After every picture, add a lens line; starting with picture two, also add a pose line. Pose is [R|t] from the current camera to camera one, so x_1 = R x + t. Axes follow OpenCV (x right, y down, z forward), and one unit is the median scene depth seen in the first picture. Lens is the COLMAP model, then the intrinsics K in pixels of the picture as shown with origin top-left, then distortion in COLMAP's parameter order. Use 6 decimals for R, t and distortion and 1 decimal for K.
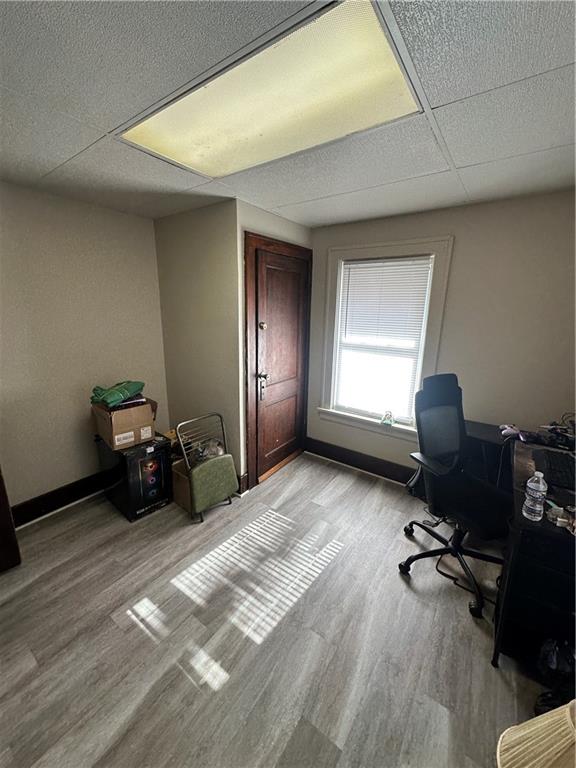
lens RADIAL K [[303.4, 0, 288.0], [0, 303.4, 384.0], [0, 0, 1]] dist [-0.000782, -0.000574]
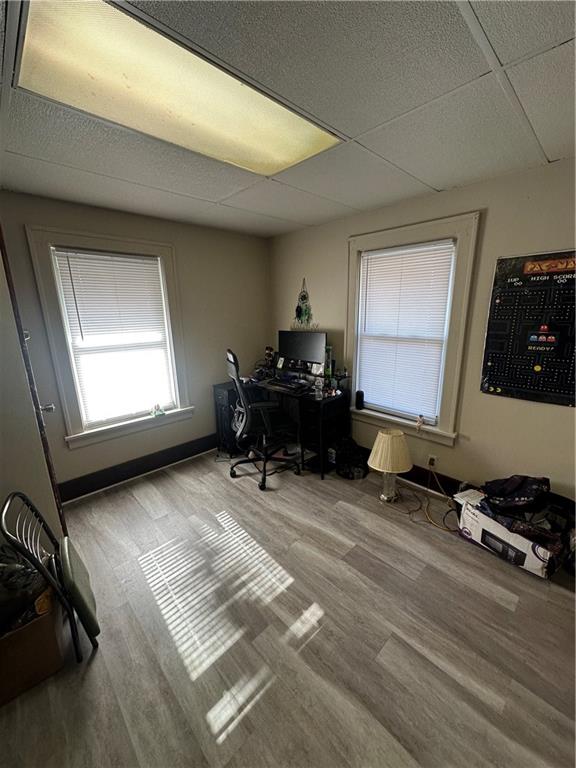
lens RADIAL K [[304.3, 0, 288.0], [0, 304.3, 384.0], [0, 0, 1]] dist [-0.001948, 0.000041]
pose [[0.185389, -0.259656, 0.947739, -0.896331], [0.257651, 0.943560, 0.208112, -0.117702], [-0.948286, 0.205604, 0.241826, 0.488619]]
